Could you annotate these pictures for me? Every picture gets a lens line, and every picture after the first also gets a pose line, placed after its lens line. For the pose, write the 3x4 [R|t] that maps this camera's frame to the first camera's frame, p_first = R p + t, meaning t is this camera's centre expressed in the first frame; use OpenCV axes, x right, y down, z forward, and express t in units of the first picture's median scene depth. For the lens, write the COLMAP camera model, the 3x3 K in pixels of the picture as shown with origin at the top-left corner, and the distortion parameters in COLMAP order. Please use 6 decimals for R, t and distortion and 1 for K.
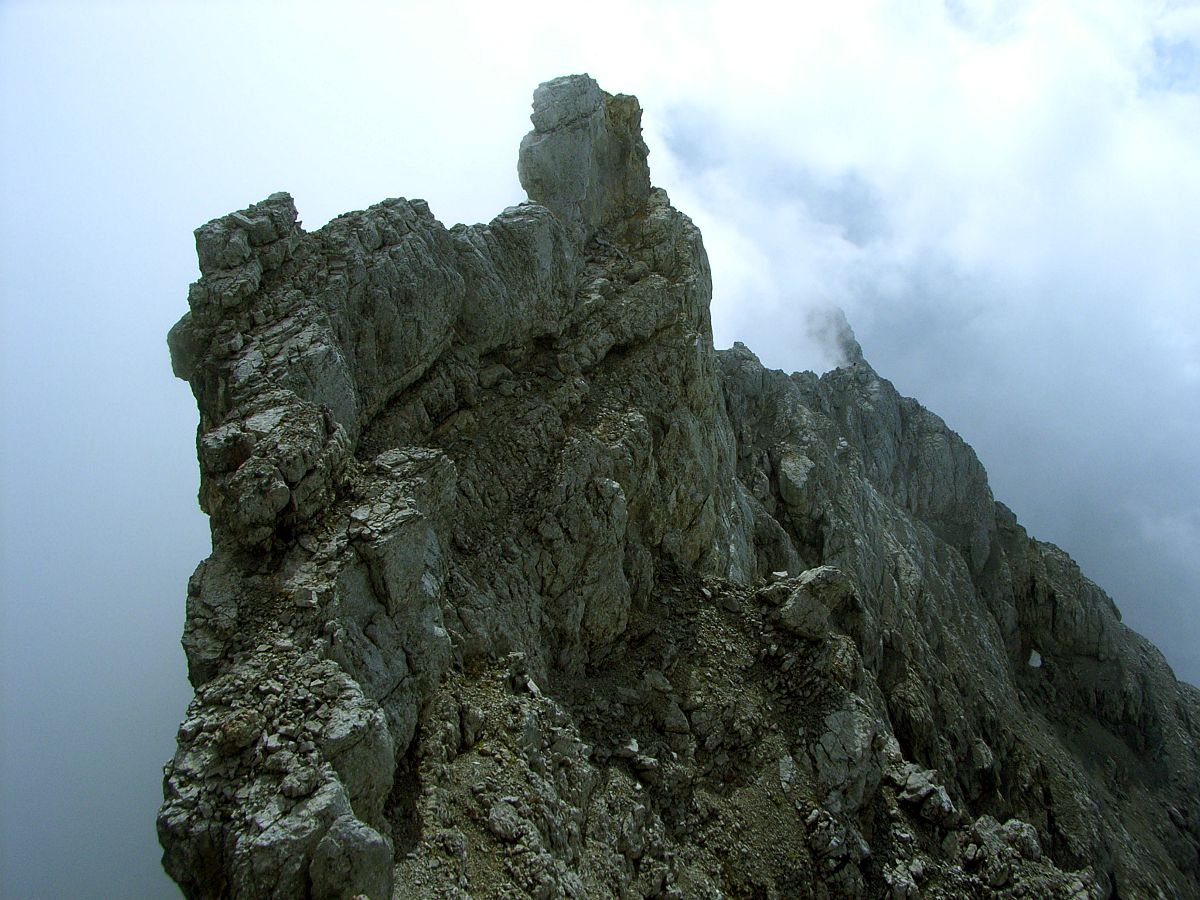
lens RADIAL K [[1024.1, 0, 671.6], [0, 1024.1, 501.4], [0, 0, 1]] dist [-0.106053, 0.025305]
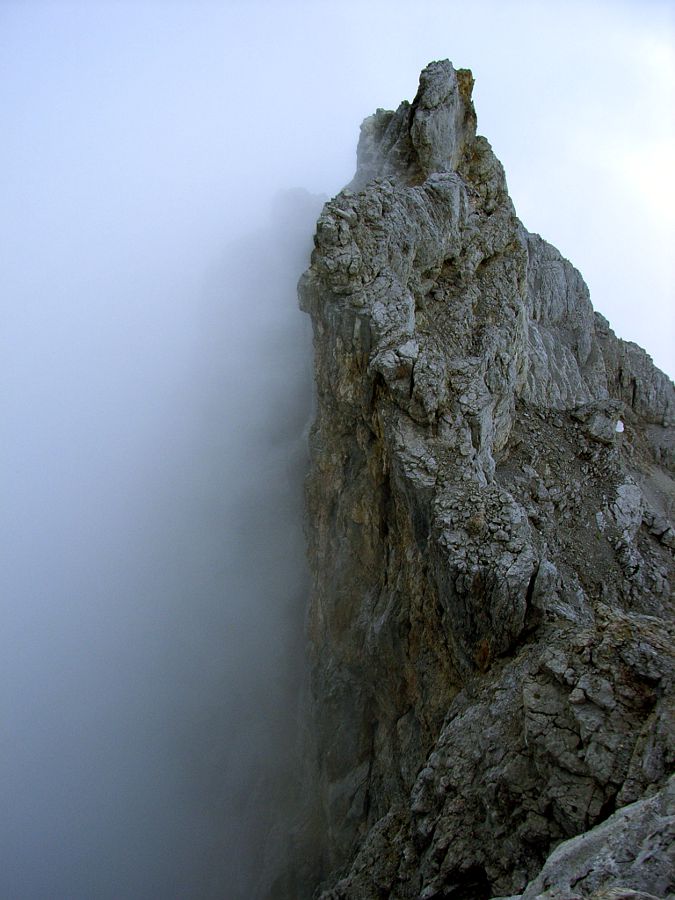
lens RADIAL K [[768.1, 0, 345.0], [0, 768.1, 503.1], [0, 0, 1]] dist [-0.106053, 0.025305]
pose [[0.999173, -0.028024, 0.029449, -0.305130], [0.019629, 0.966957, 0.254182, -0.088302], [-0.035599, -0.253394, 0.966708, -0.208545]]
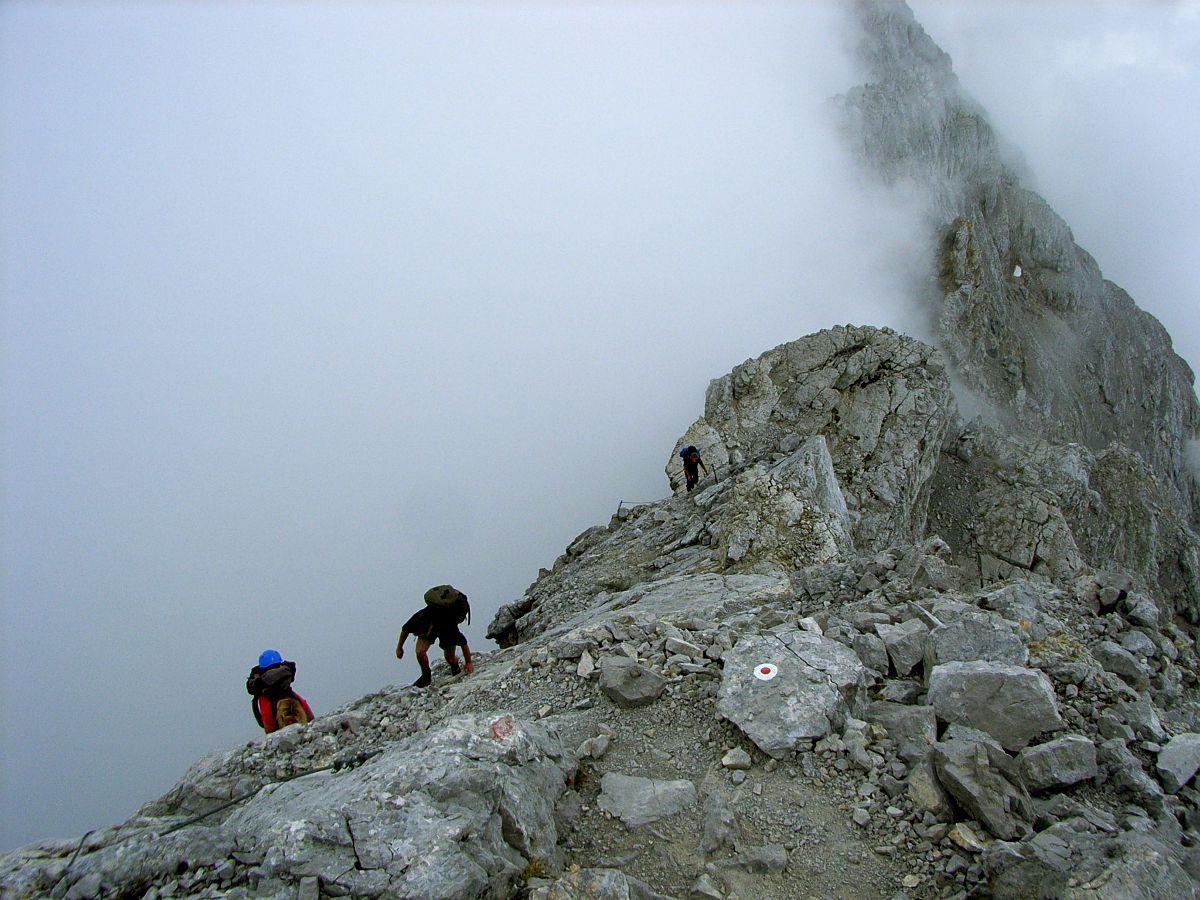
lens RADIAL K [[1024.1, 0, 597.7], [0, 1024.1, 455.3], [0, 0, 1]] dist [-0.106053, 0.025305]
pose [[0.999741, -0.020459, -0.009966, -1.547868], [0.022750, 0.909765, 0.414501, -1.322278], [0.000586, -0.414620, 0.909994, -2.981443]]
